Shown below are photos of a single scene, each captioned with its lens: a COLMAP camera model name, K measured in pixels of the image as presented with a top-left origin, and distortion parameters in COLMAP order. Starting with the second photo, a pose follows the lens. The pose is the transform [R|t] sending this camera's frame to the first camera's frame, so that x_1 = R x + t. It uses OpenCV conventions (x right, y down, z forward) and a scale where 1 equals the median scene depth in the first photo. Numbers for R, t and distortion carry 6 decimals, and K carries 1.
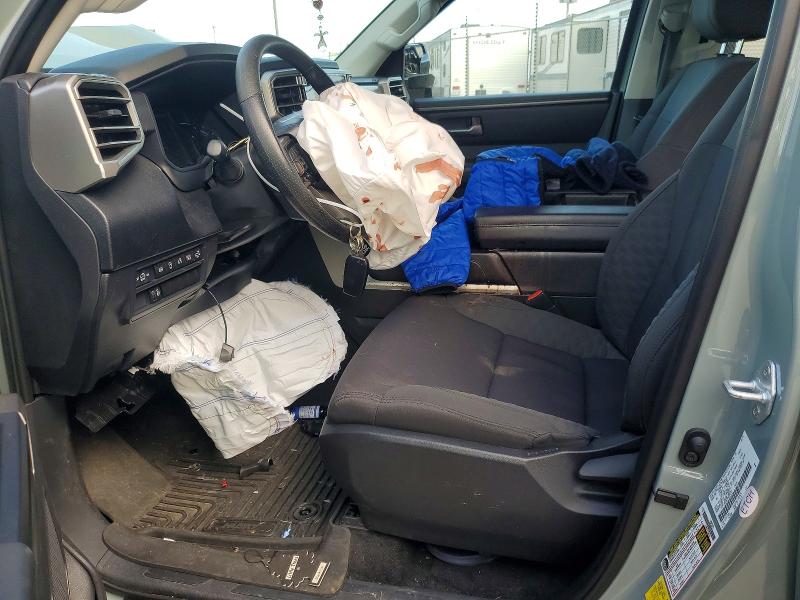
lens RADIAL K [[631.3, 0, 400.0], [0, 631.3, 300.0], [0, 0, 1]] dist [0.003972, 0.003329]
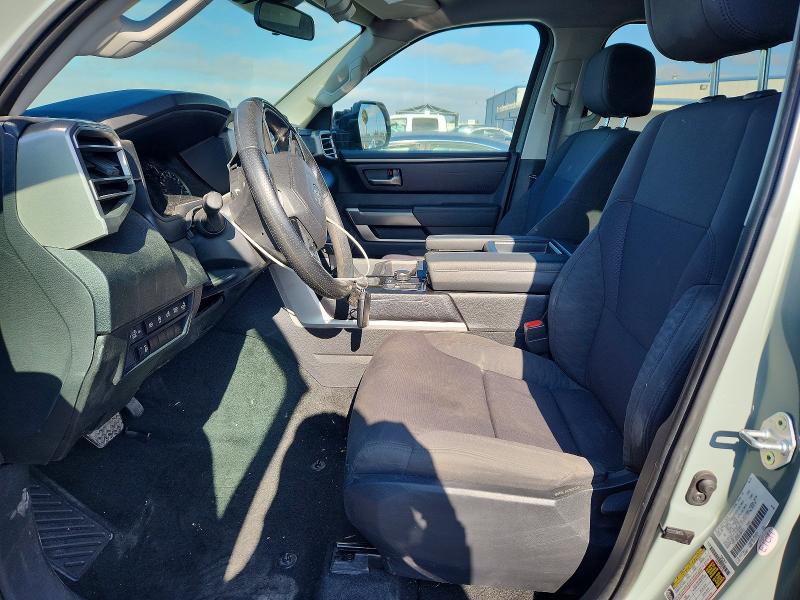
lens RADIAL K [[542.6, 0, 400.0], [0, 542.6, 300.0], [0, 0, 1]] dist [0.007944, -0.002675]
pose [[0.981121, -0.010786, 0.193096, -0.172622], [0.017577, 0.999284, -0.033493, -0.053637], [-0.192596, 0.036255, 0.980608, 0.123578]]
